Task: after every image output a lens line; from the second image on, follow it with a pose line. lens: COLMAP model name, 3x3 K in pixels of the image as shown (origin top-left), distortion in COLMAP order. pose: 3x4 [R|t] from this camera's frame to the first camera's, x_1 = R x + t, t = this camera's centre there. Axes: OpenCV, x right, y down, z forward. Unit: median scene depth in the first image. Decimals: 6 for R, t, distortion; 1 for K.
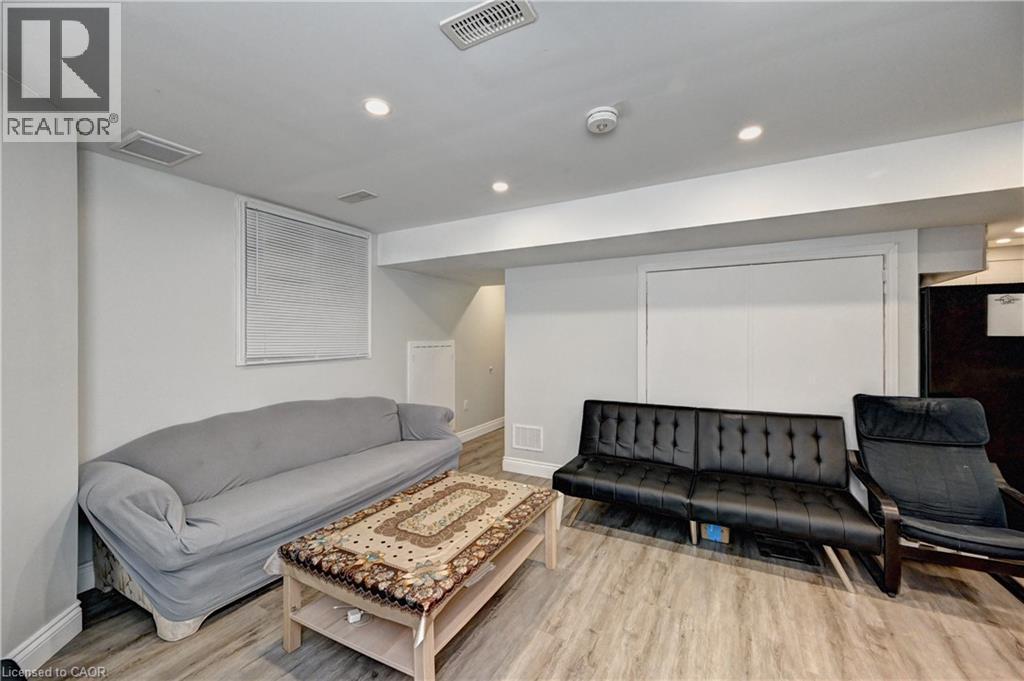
lens RADIAL K [[409.9, 0, 508.4], [0, 409.9, 339.9], [0, 0, 1]] dist [0.003507, 0.000136]
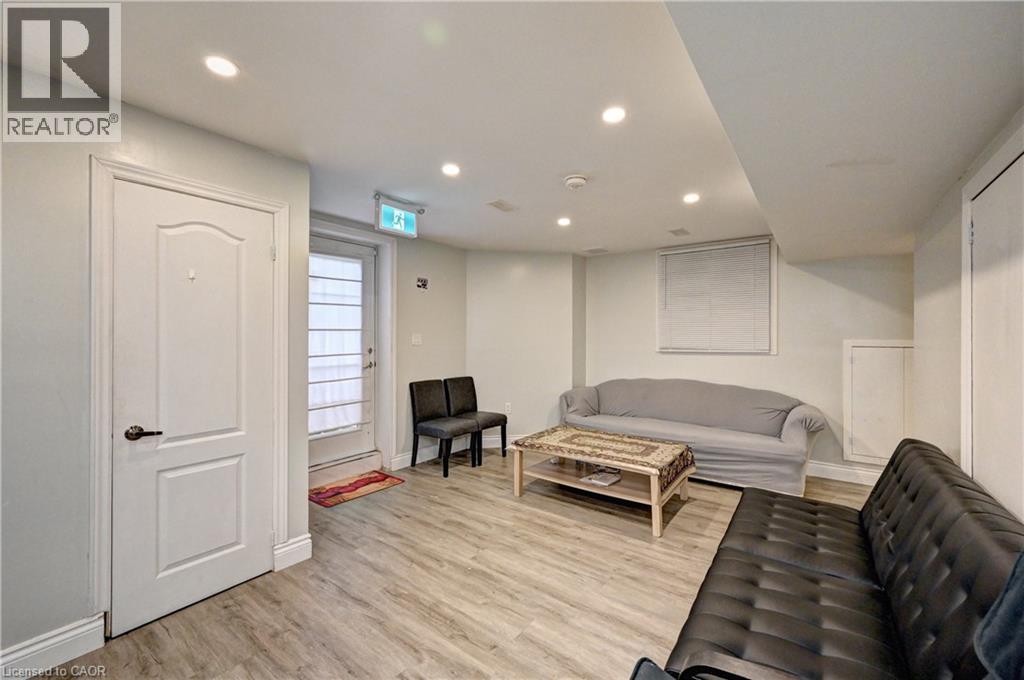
lens RADIAL K [[409.9, 0, 502.0], [0, 409.9, 336.2], [0, 0, 1]] dist [0.003507, 0.000136]
pose [[-0.156394, -0.004042, -0.987686, 1.323927], [-0.005289, 0.999981, -0.003255, 0.007075], [0.987681, 0.004715, -0.156413, 0.762487]]
